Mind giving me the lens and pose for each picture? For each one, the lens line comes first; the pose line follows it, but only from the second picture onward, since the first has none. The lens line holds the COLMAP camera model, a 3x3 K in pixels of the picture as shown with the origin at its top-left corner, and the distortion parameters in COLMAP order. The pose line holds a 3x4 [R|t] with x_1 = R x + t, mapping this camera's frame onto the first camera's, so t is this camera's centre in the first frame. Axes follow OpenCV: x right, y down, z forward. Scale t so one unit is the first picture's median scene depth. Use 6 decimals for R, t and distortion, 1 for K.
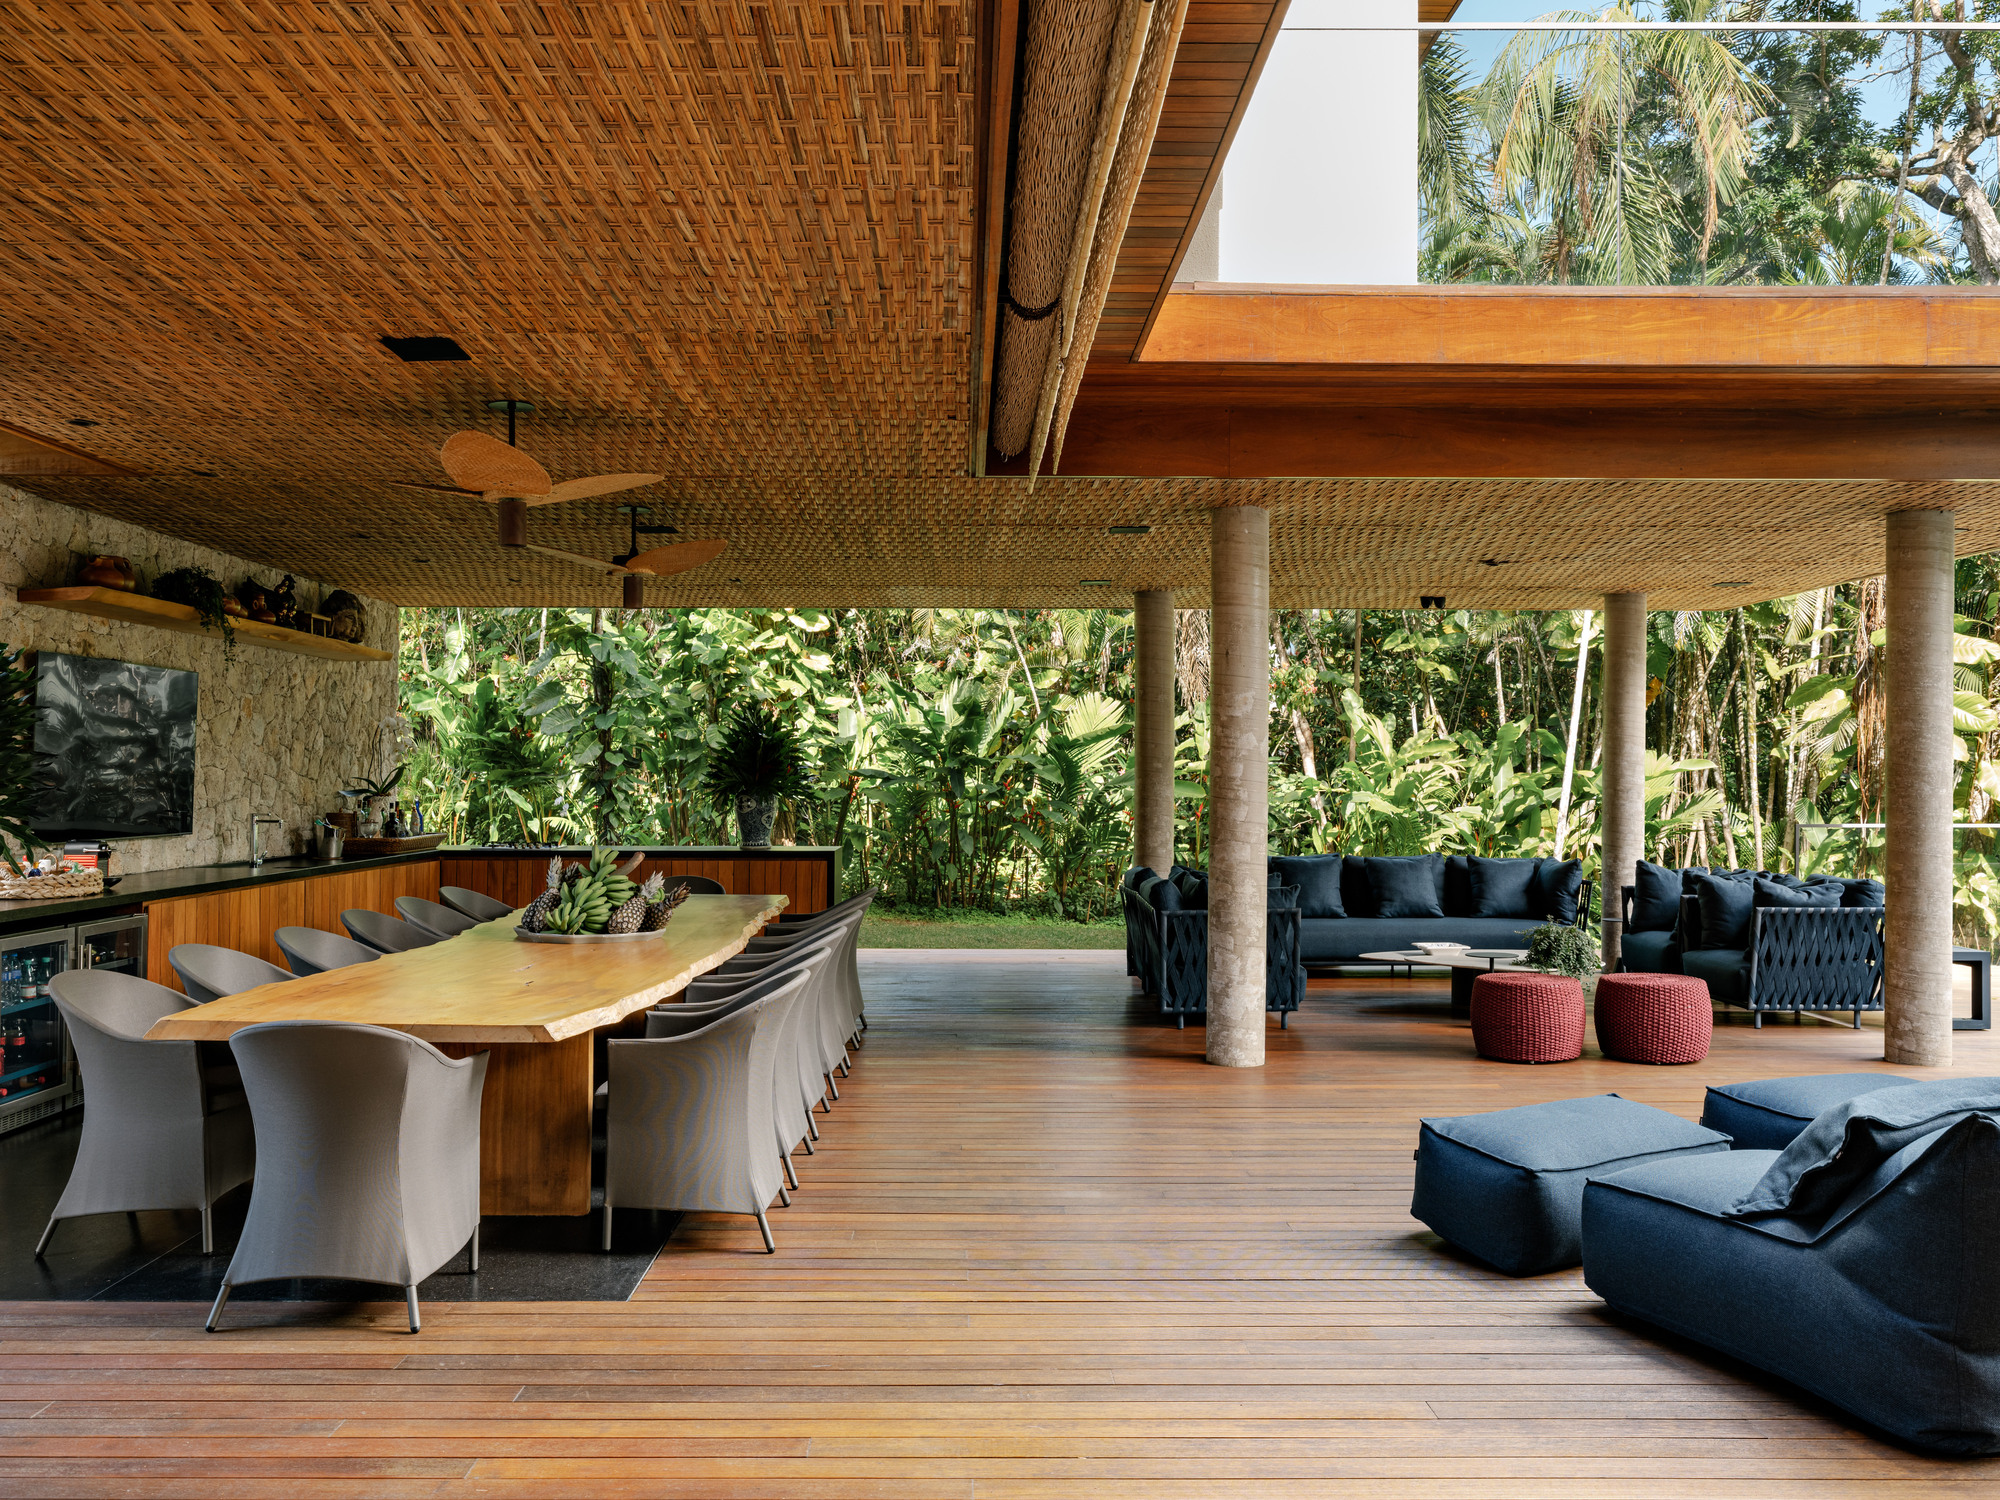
lens RADIAL K [[1619.4, 0, 998.7], [0, 1619.4, 749.5], [0, 0, 1]] dist [-0.017968, 0.030364]
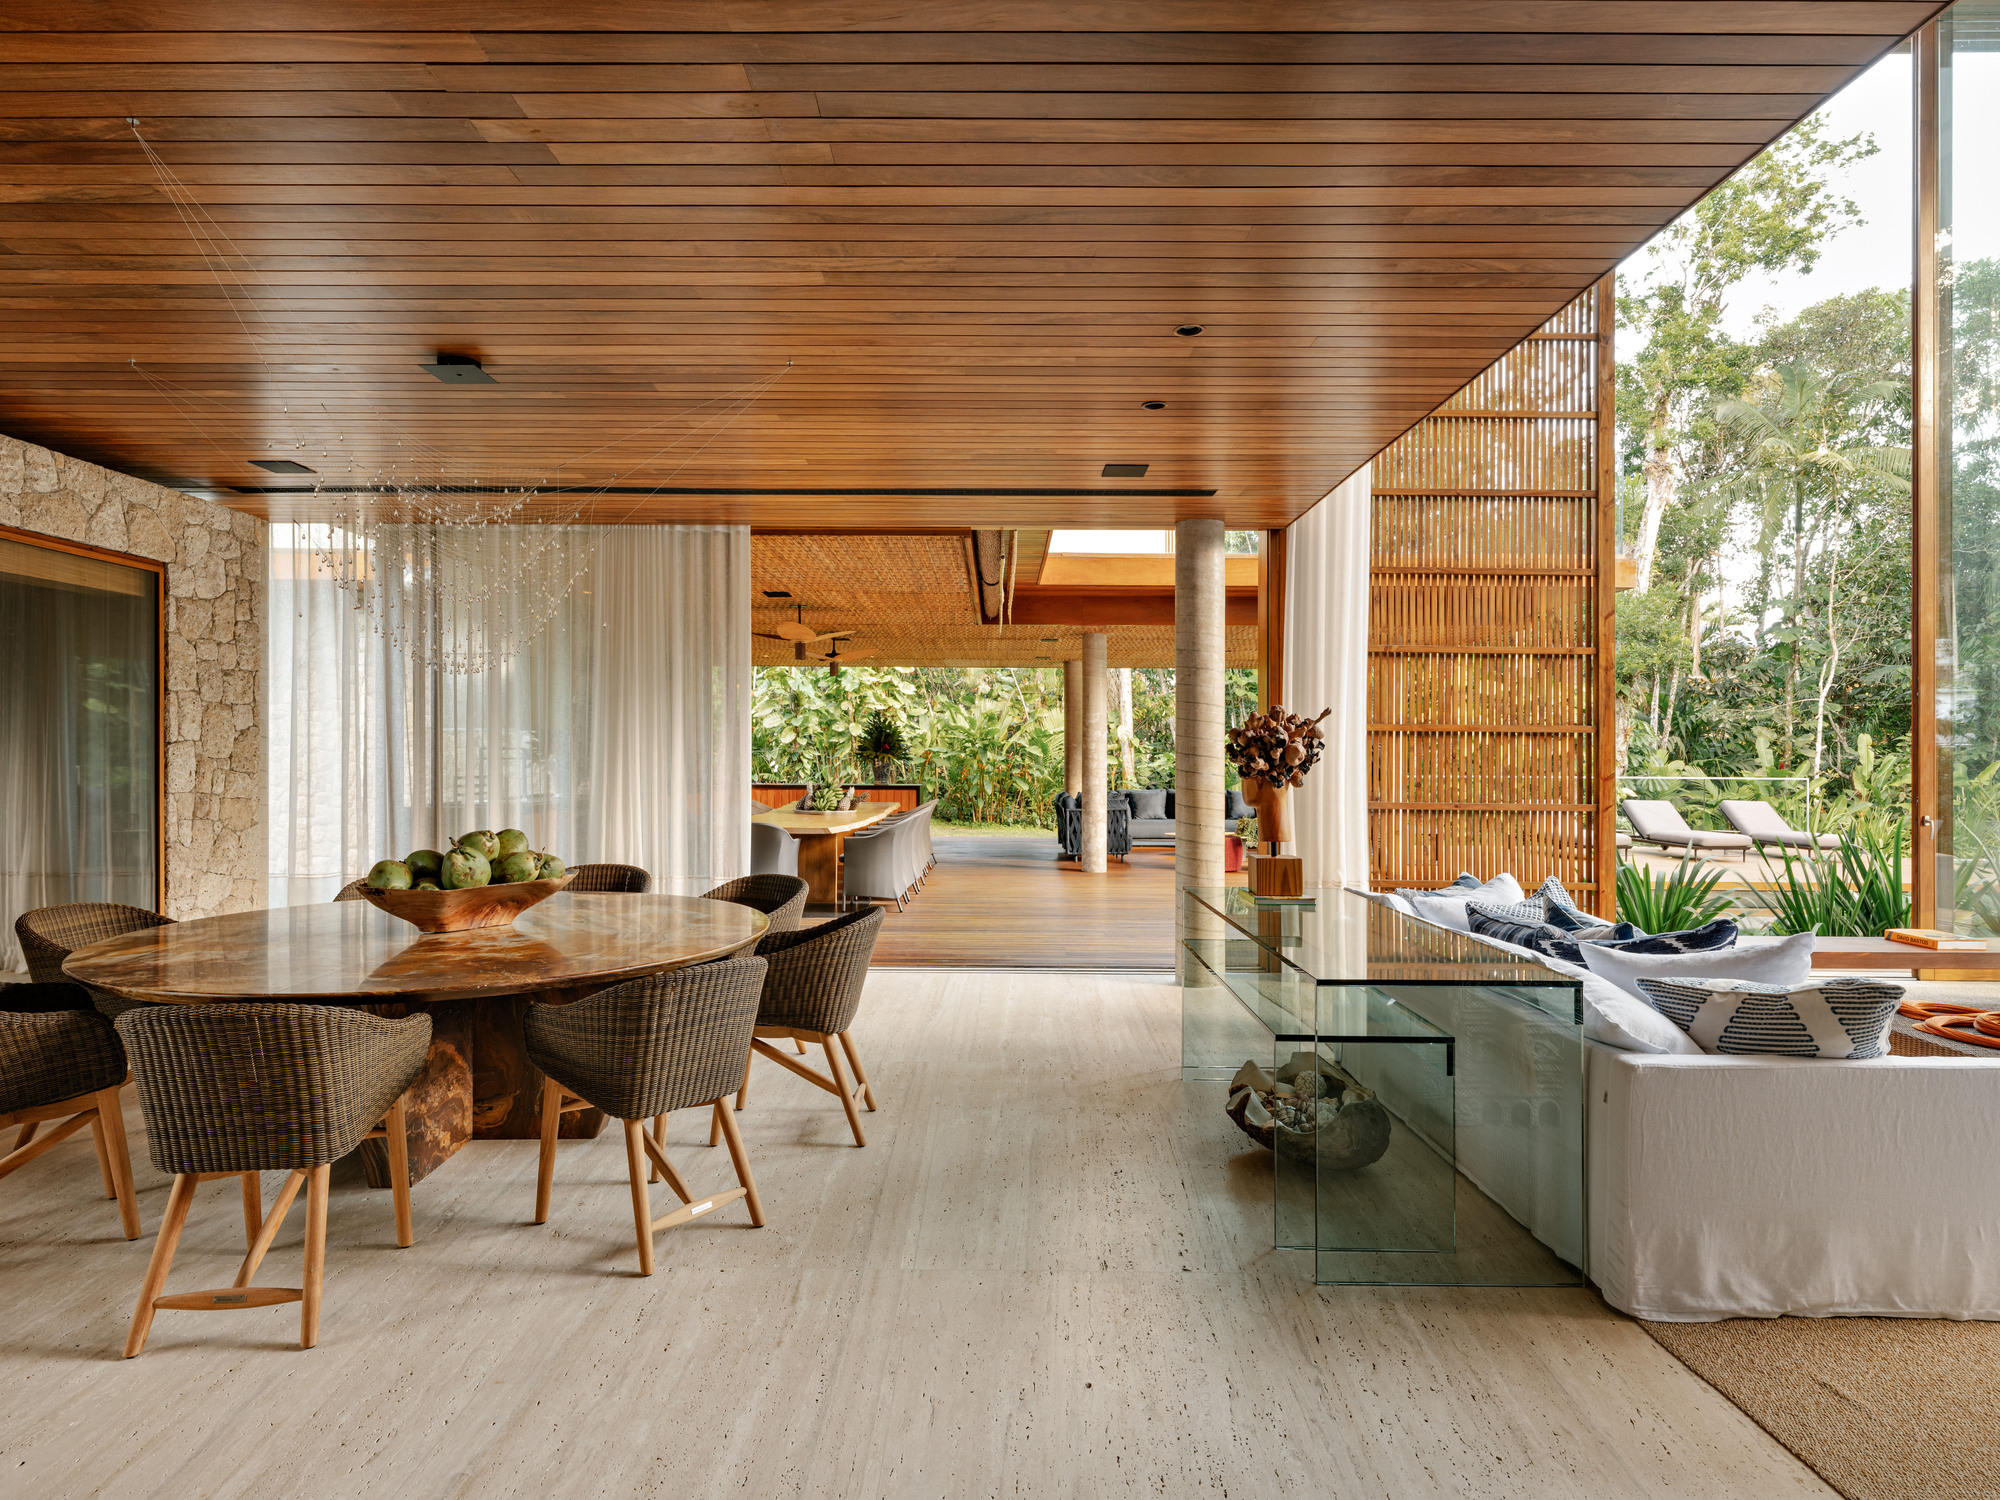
lens RADIAL K [[1107.0, 0, 998.0], [0, 1107.0, 755.5], [0, 0, 1]] dist [-0.011762, 0.002050]
pose [[0.999680, -0.001479, -0.025265, 0.036756], [0.001891, 0.999866, 0.016285, 0.000913], [0.025237, -0.016328, 0.999548, -0.431221]]
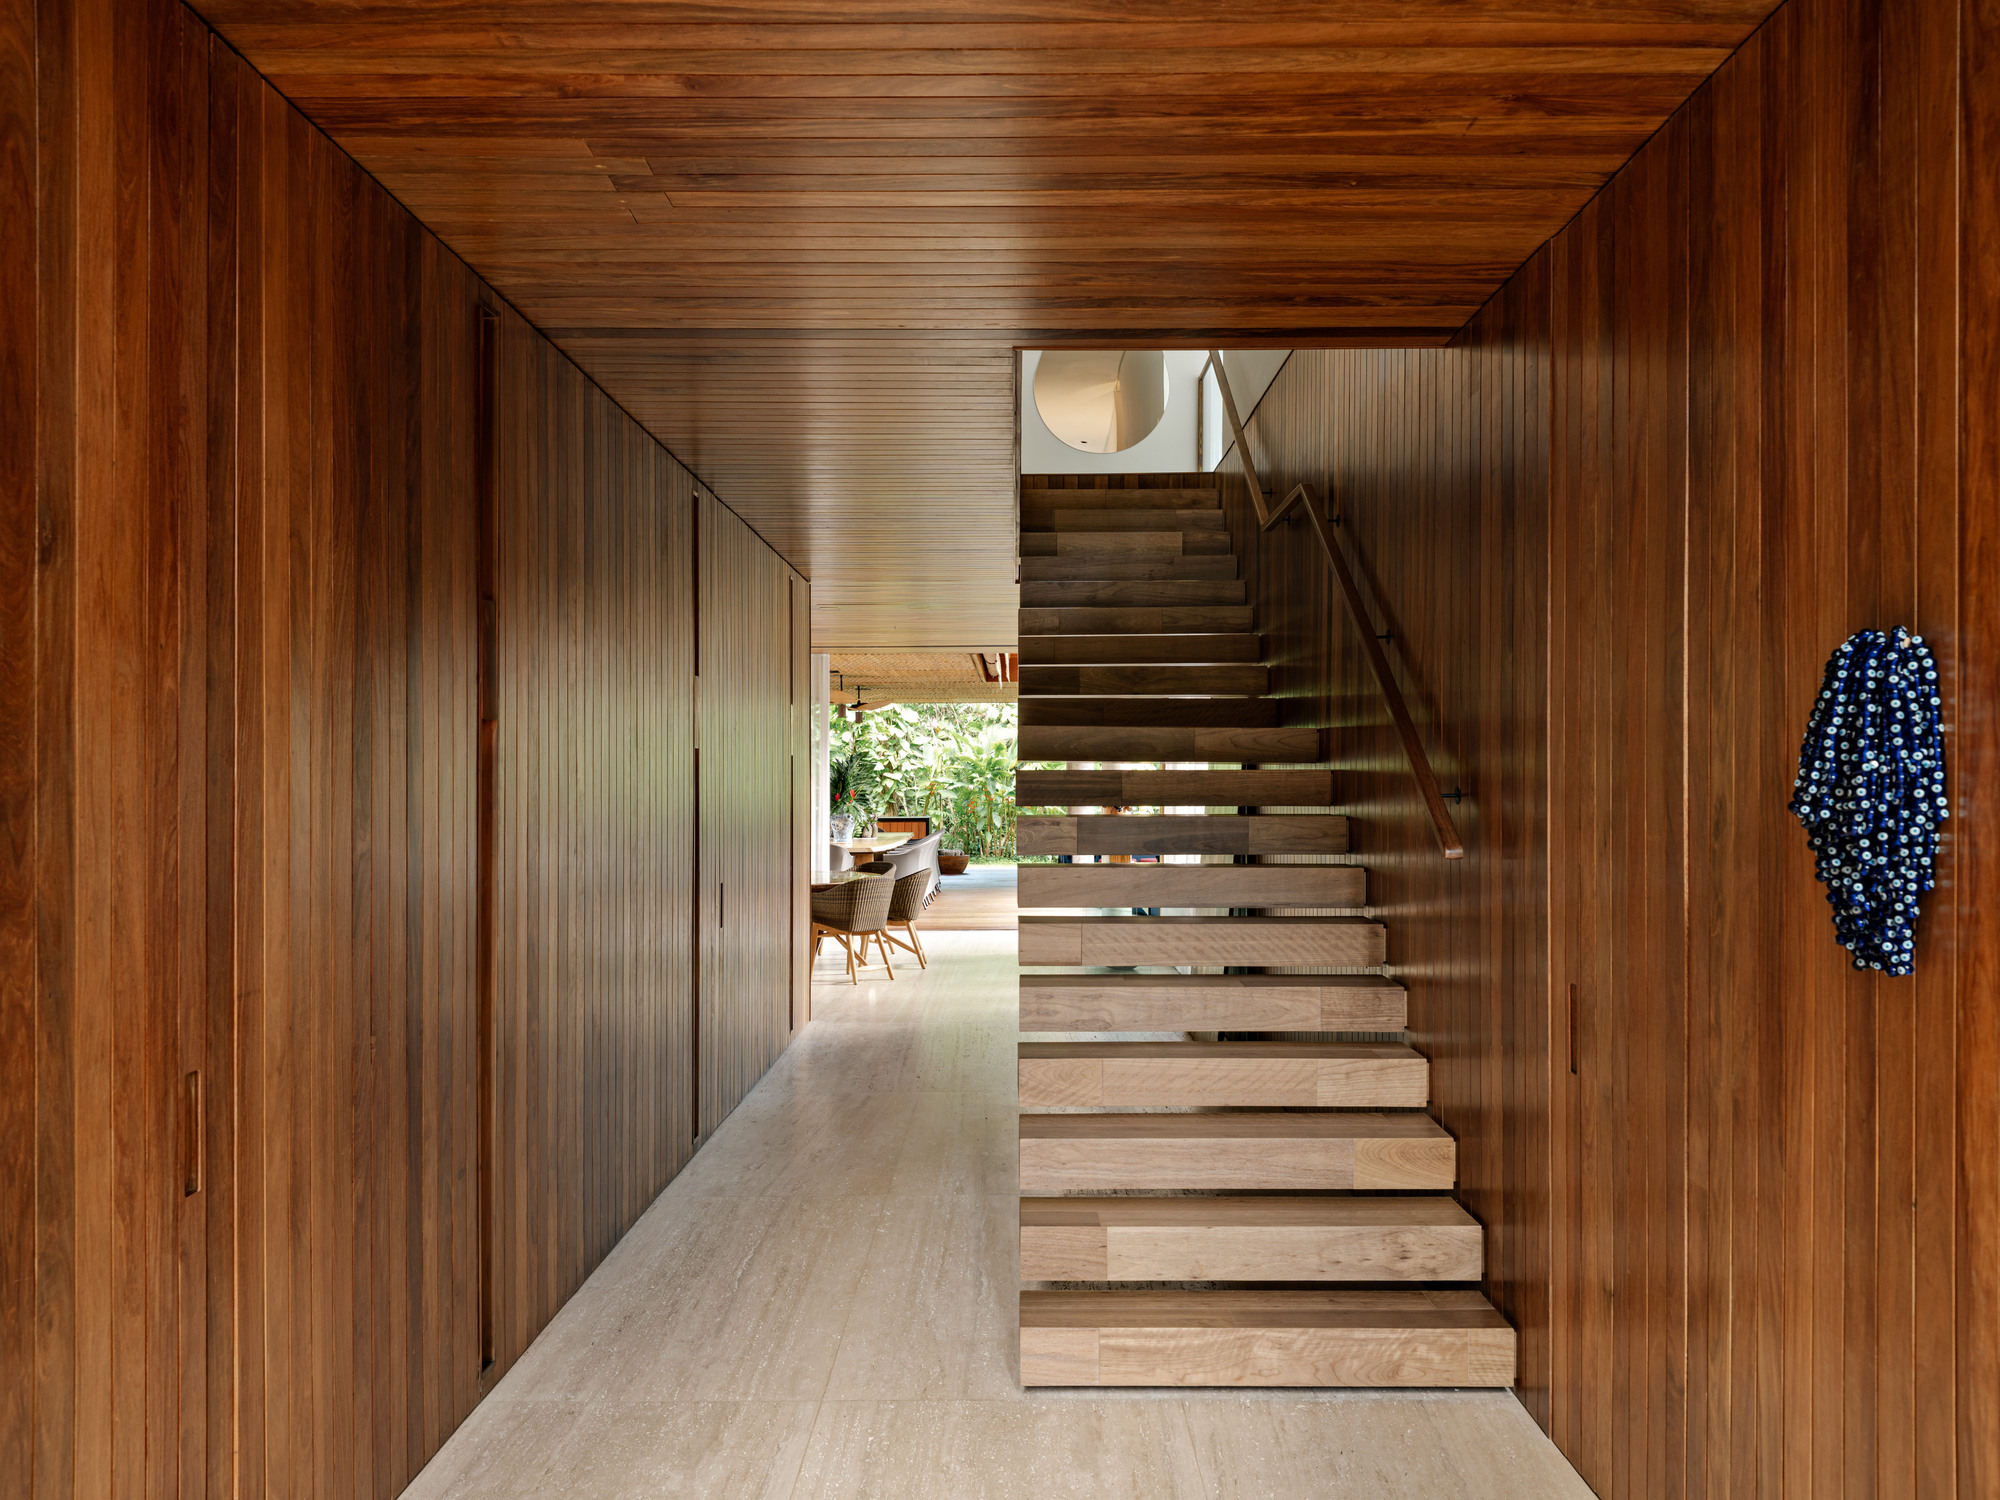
lens RADIAL K [[1671.4, 0, 1001.3], [0, 1671.4, 760.2], [0, 0, 1]] dist [-0.000136, 0.000000]
pose [[0.999253, -0.011632, -0.036857, 0.083137], [0.011877, 0.999909, 0.006451, -0.029664], [0.036779, -0.006884, 0.999300, -1.291240]]
